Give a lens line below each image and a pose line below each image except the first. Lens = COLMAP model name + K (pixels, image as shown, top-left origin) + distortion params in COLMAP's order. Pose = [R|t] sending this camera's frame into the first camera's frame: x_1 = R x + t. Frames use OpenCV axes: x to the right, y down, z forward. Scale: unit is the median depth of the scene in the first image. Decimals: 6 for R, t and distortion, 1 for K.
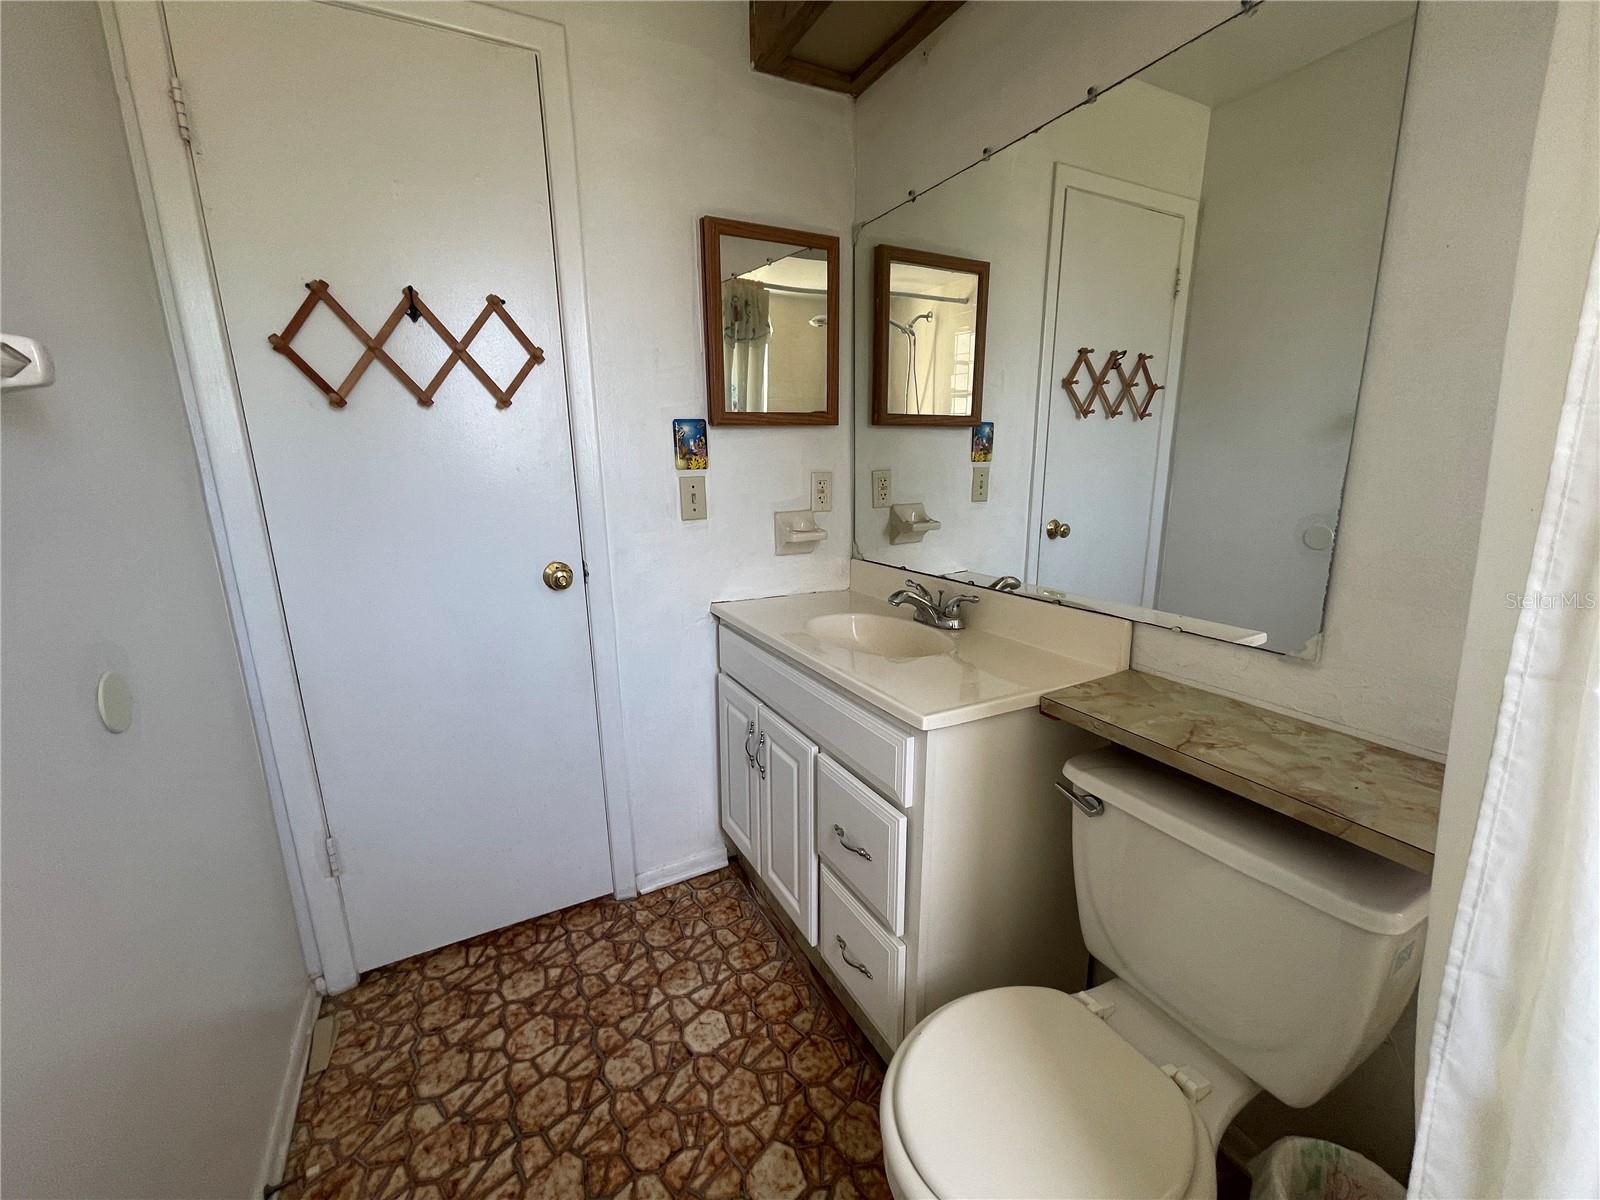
lens RADIAL K [[651.0, 0, 796.3], [0, 651.0, 607.0], [0, 0, 1]] dist [-0.006201, 0.001835]
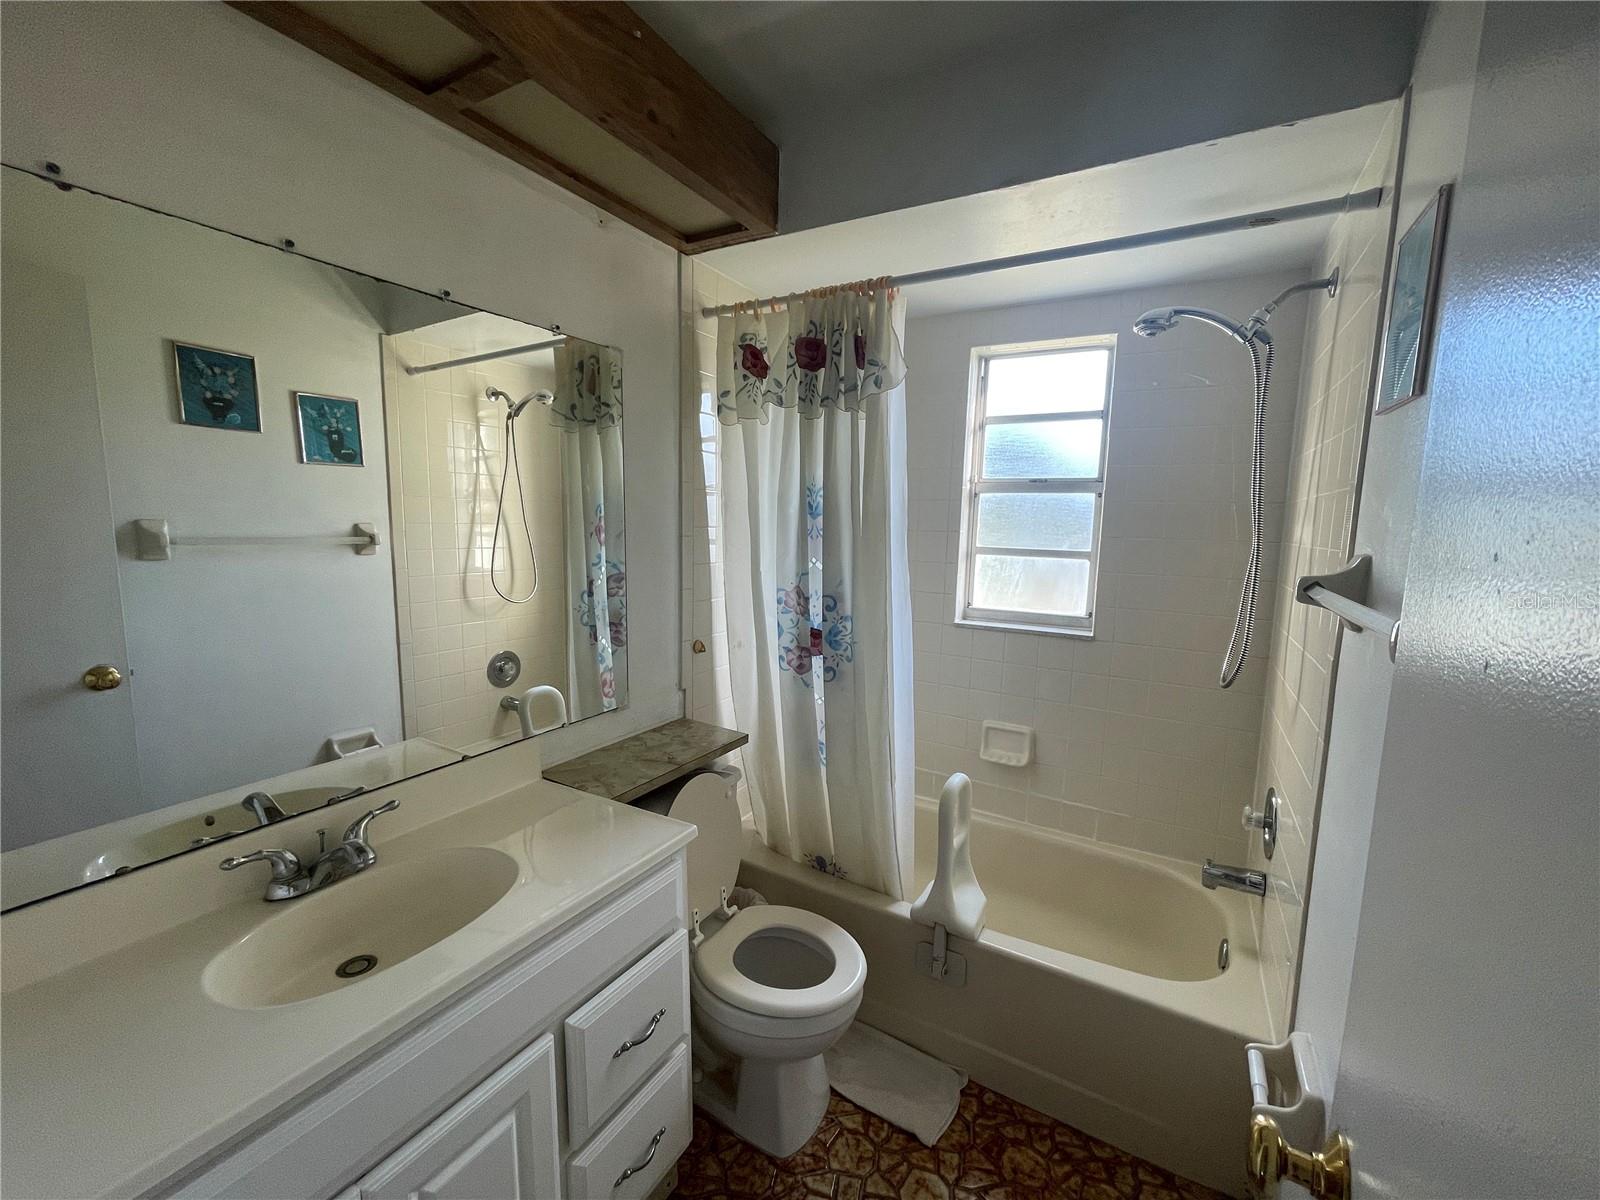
lens RADIAL K [[651.0, 0, 795.2], [0, 651.0, 602.2], [0, 0, 1]] dist [-0.006201, 0.001835]
pose [[-0.525827, -0.103902, 0.844222, -0.971514], [0.183809, 0.955180, 0.232045, -0.529548], [-0.830494, 0.277191, -0.483161, 1.404281]]
